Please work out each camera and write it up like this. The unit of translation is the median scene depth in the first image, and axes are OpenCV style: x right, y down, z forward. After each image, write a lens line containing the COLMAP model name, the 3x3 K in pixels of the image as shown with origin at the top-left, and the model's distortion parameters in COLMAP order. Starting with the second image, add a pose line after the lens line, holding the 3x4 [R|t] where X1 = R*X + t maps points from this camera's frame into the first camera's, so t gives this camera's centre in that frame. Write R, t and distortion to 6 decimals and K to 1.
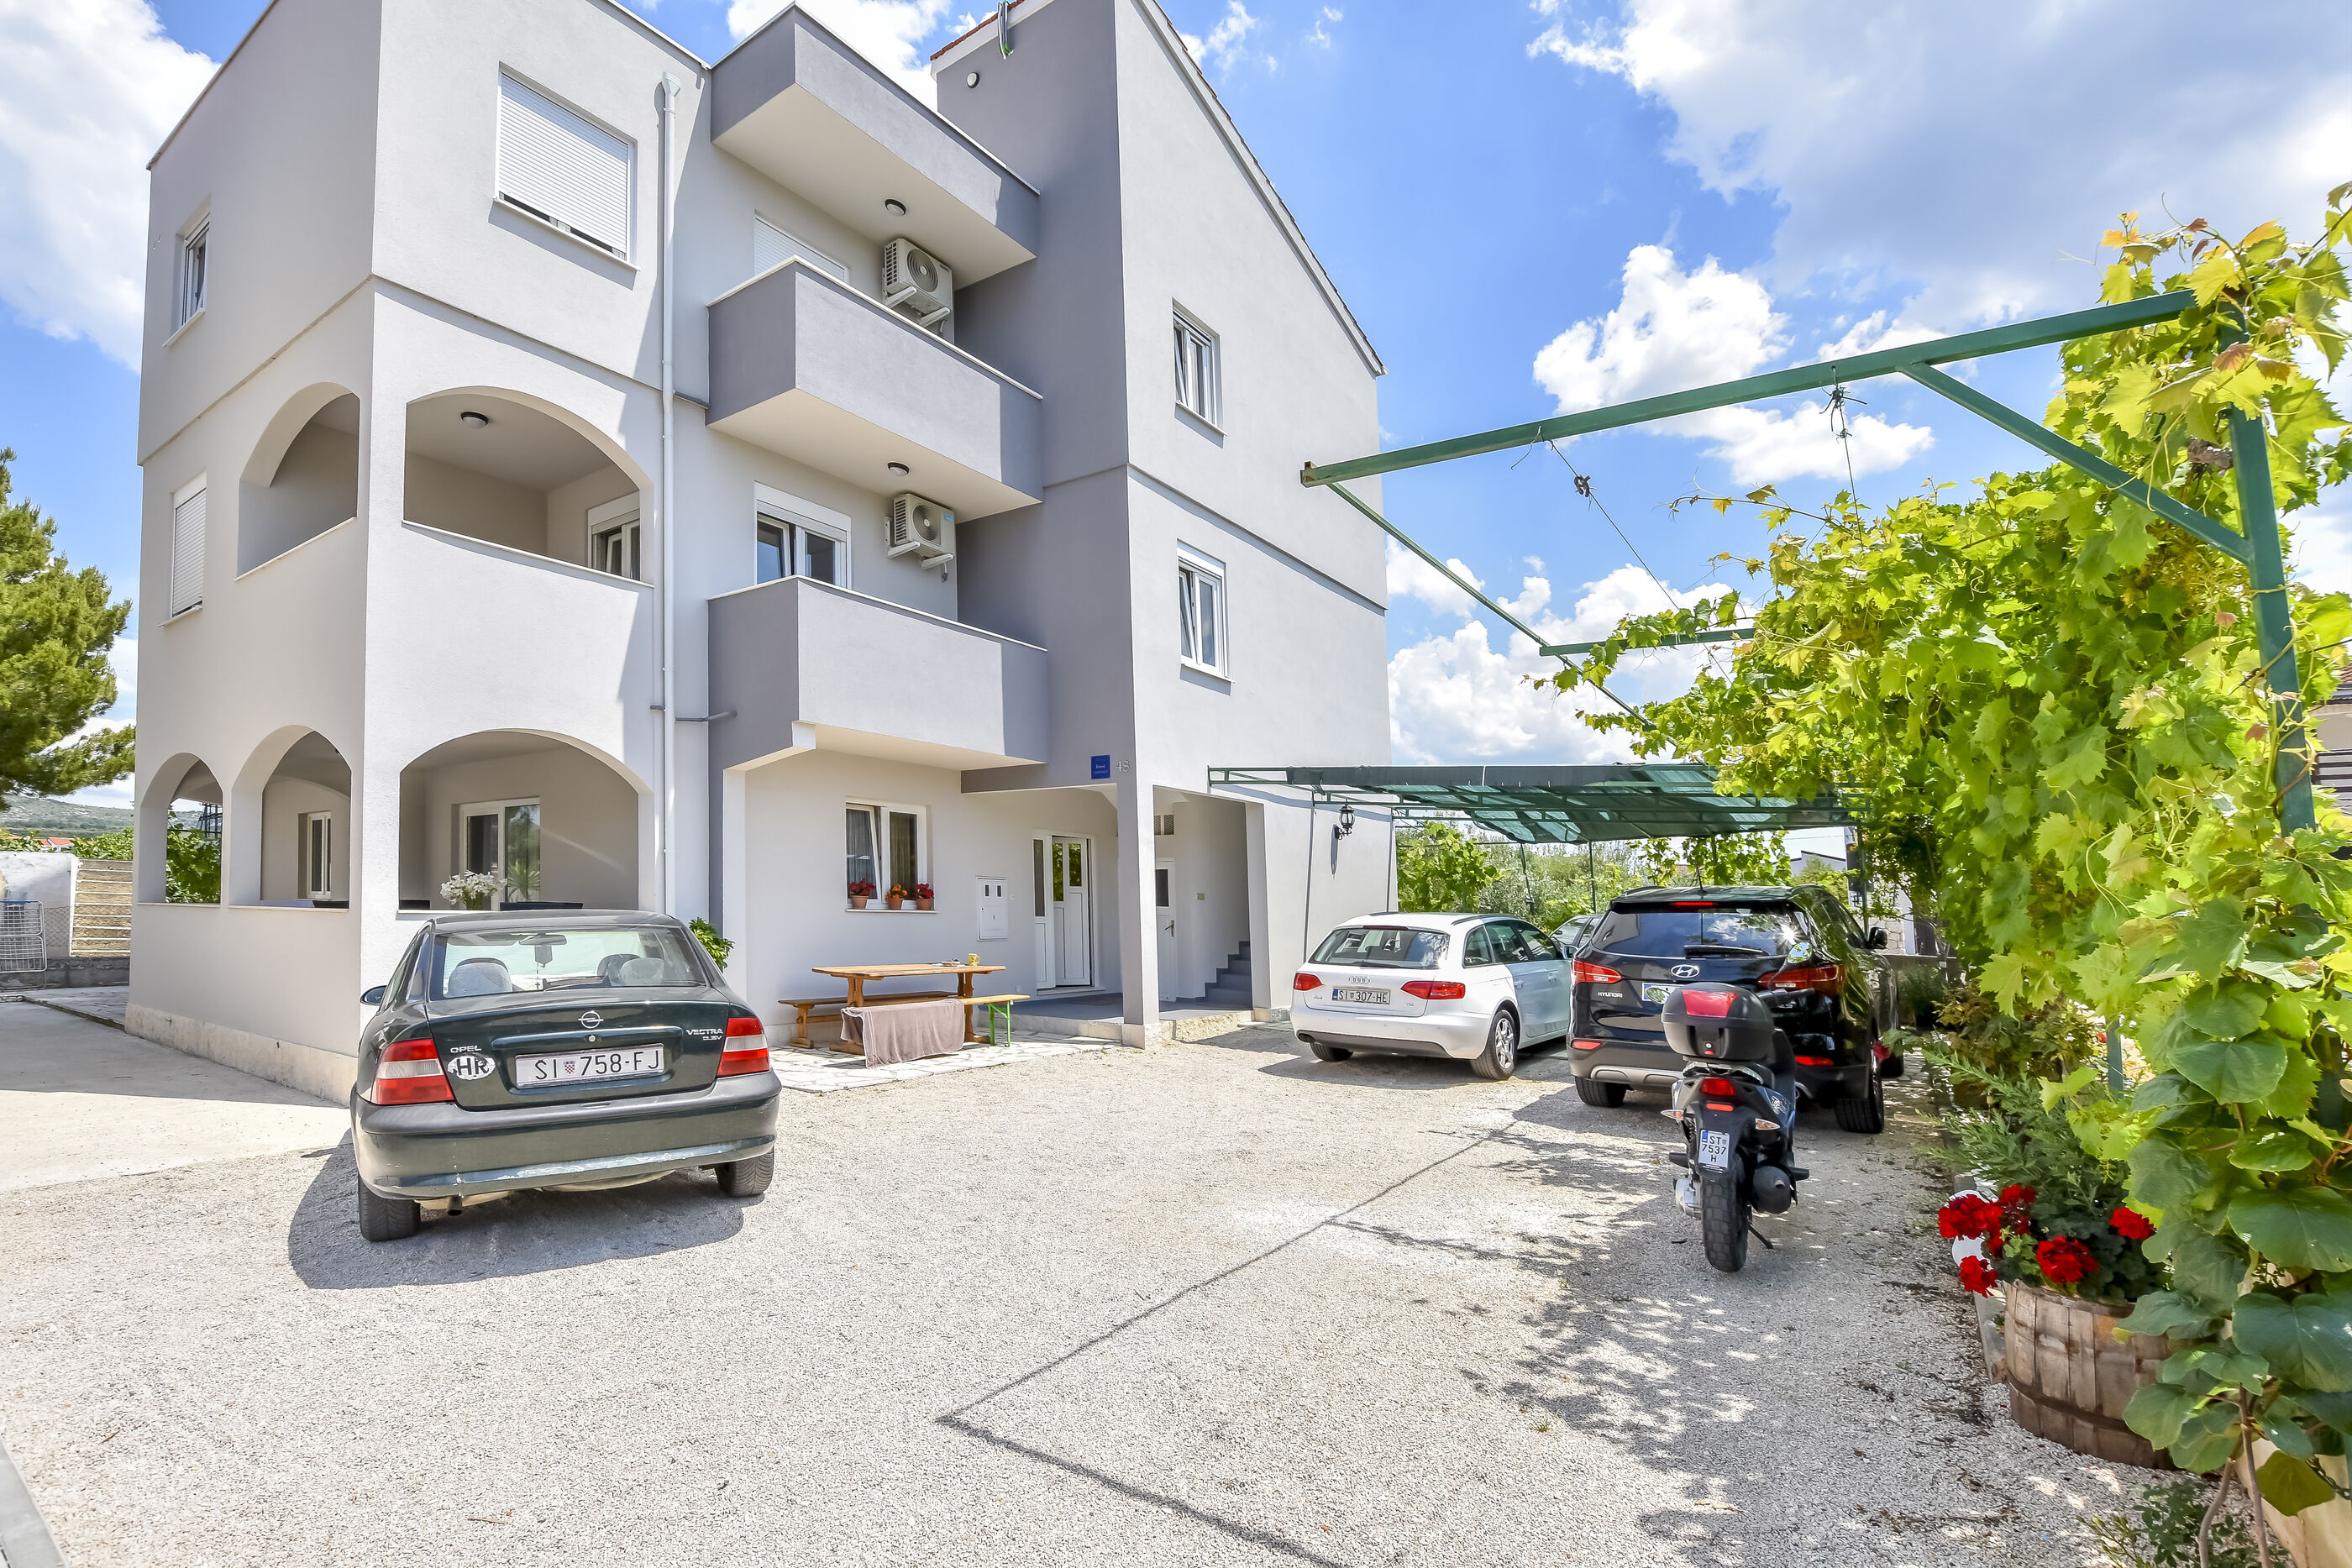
lens RADIAL K [[1092.1, 0, 1168.2], [0, 1092.1, 825.0], [0, 0, 1]] dist [-0.025385, 0.000262]
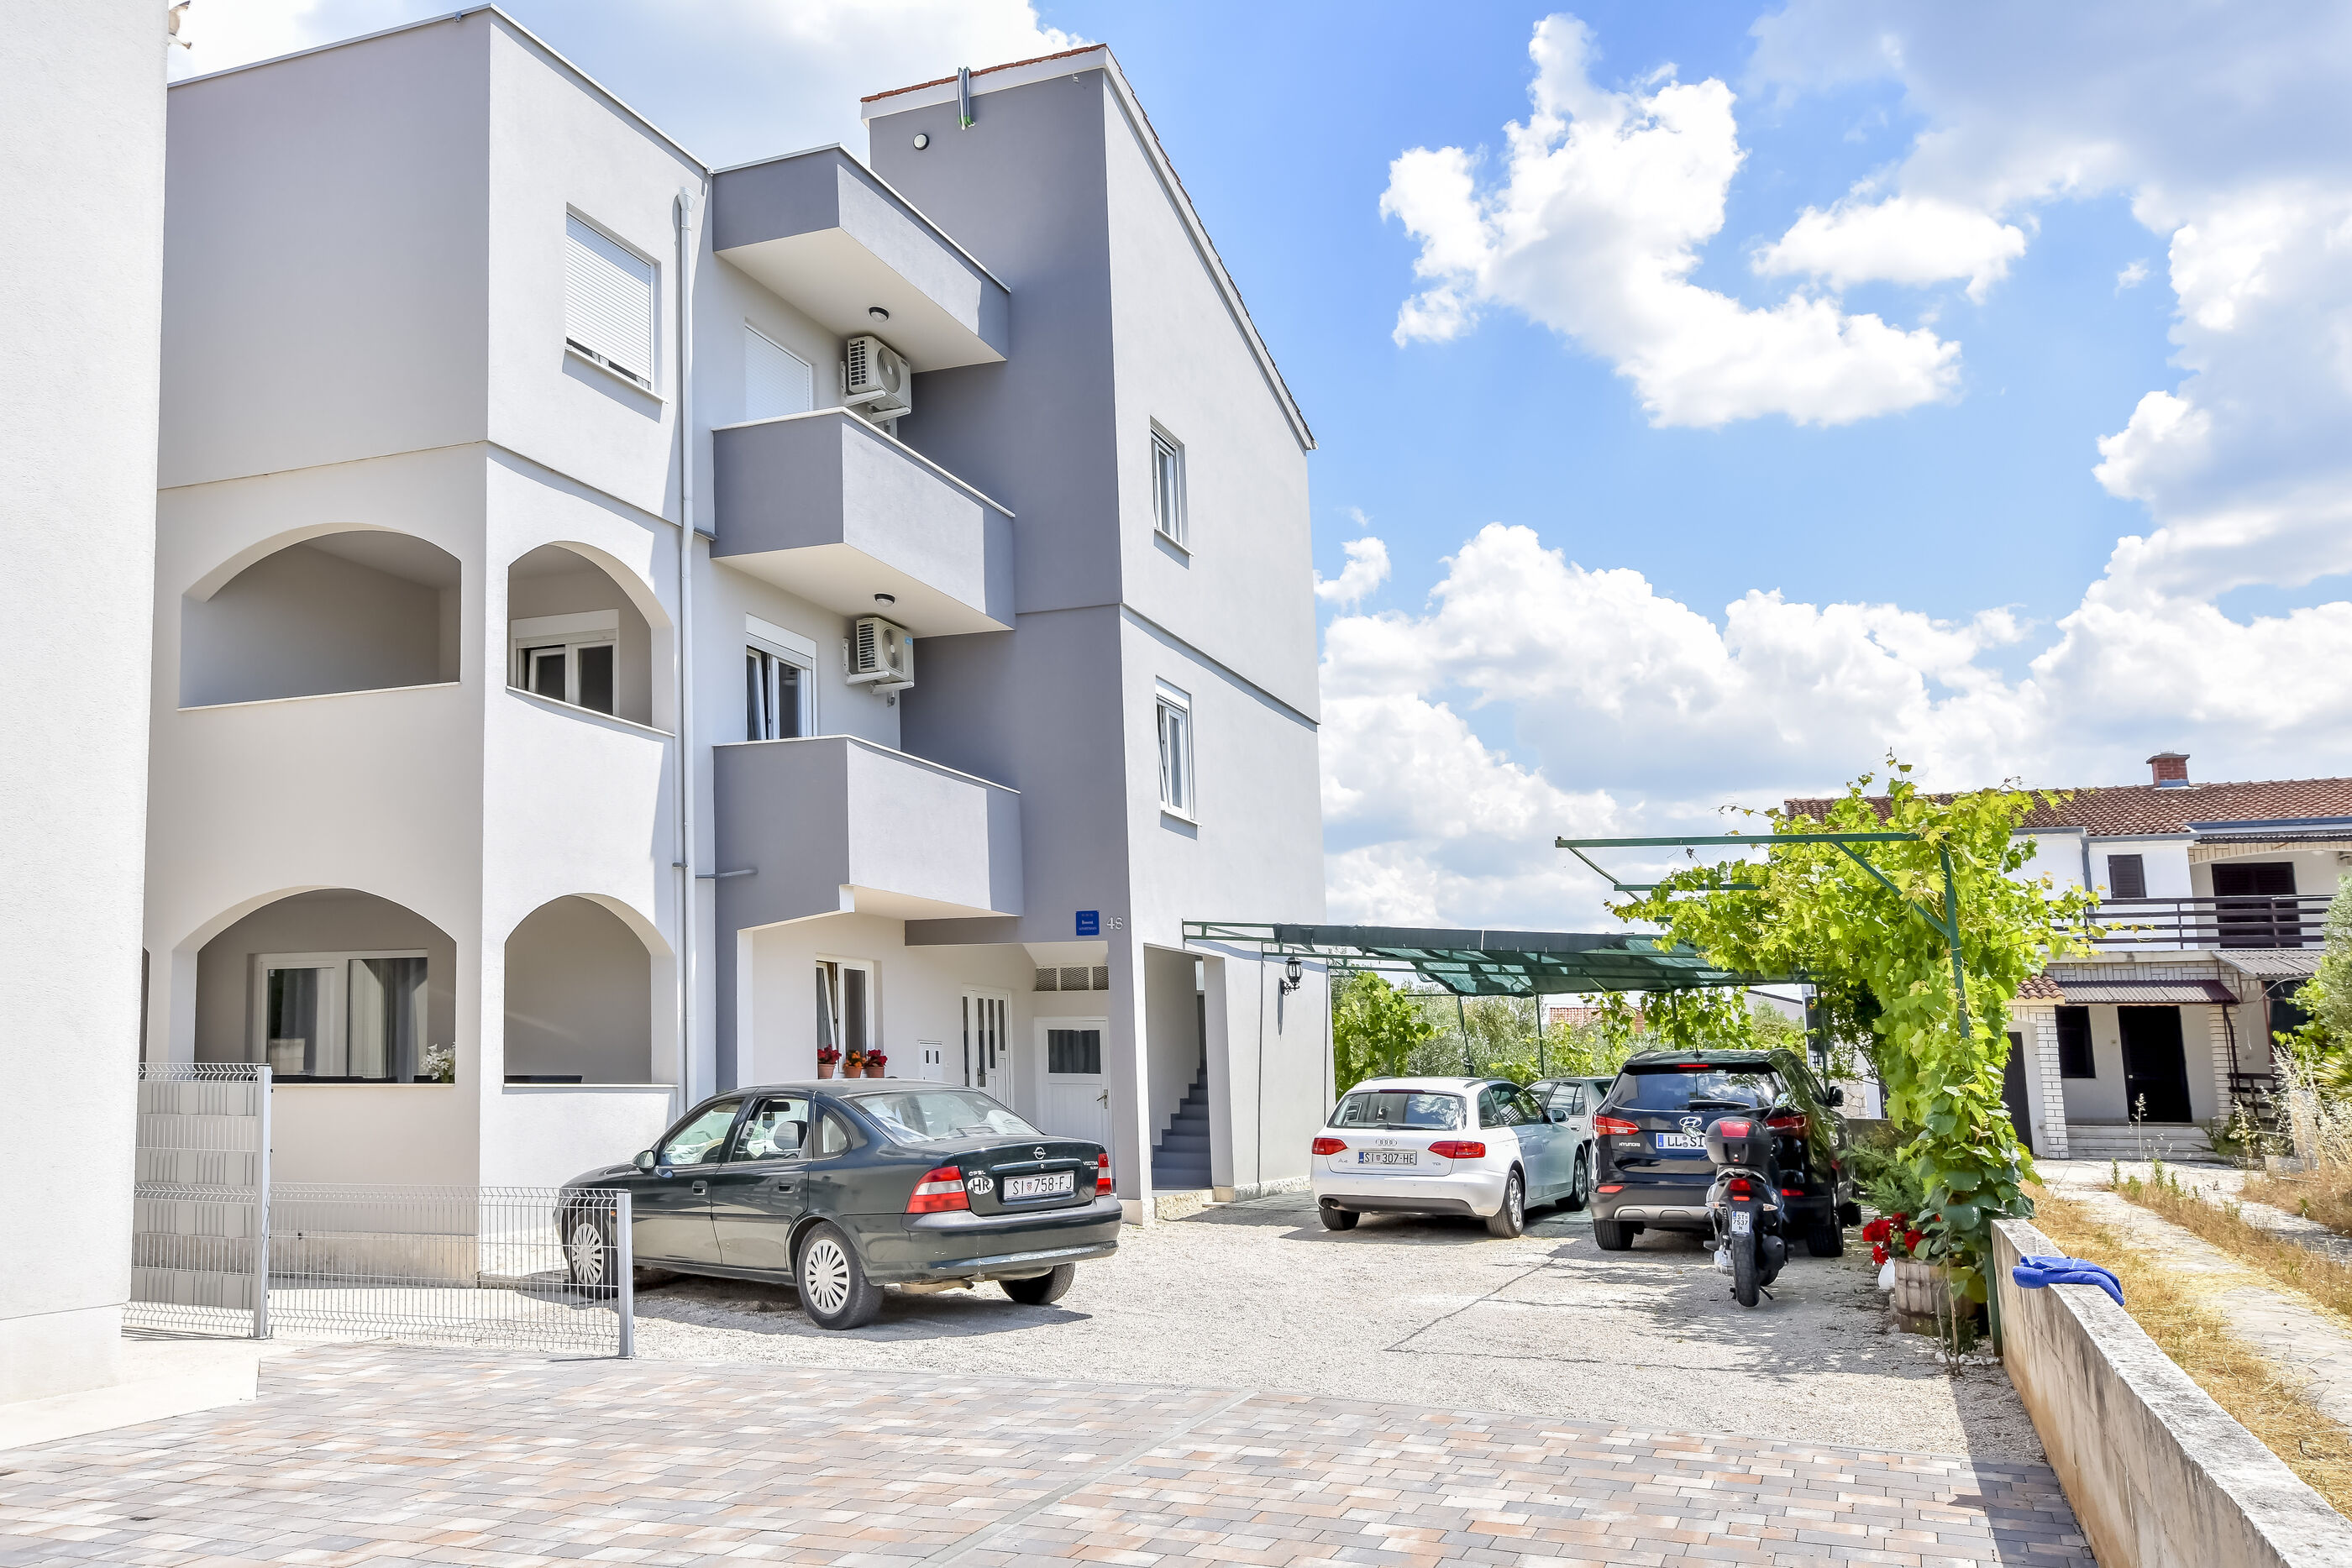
lens RADIAL K [[1891.4, 0, 1176.0], [0, 1891.4, 784.0], [0, 0, 1]] dist [0.004792, 0.002197]
pose [[0.970571, 0.027609, 0.239226, -0.430184], [-0.008771, 0.996800, -0.079453, -0.049624], [-0.240654, 0.075016, 0.967708, -0.672797]]
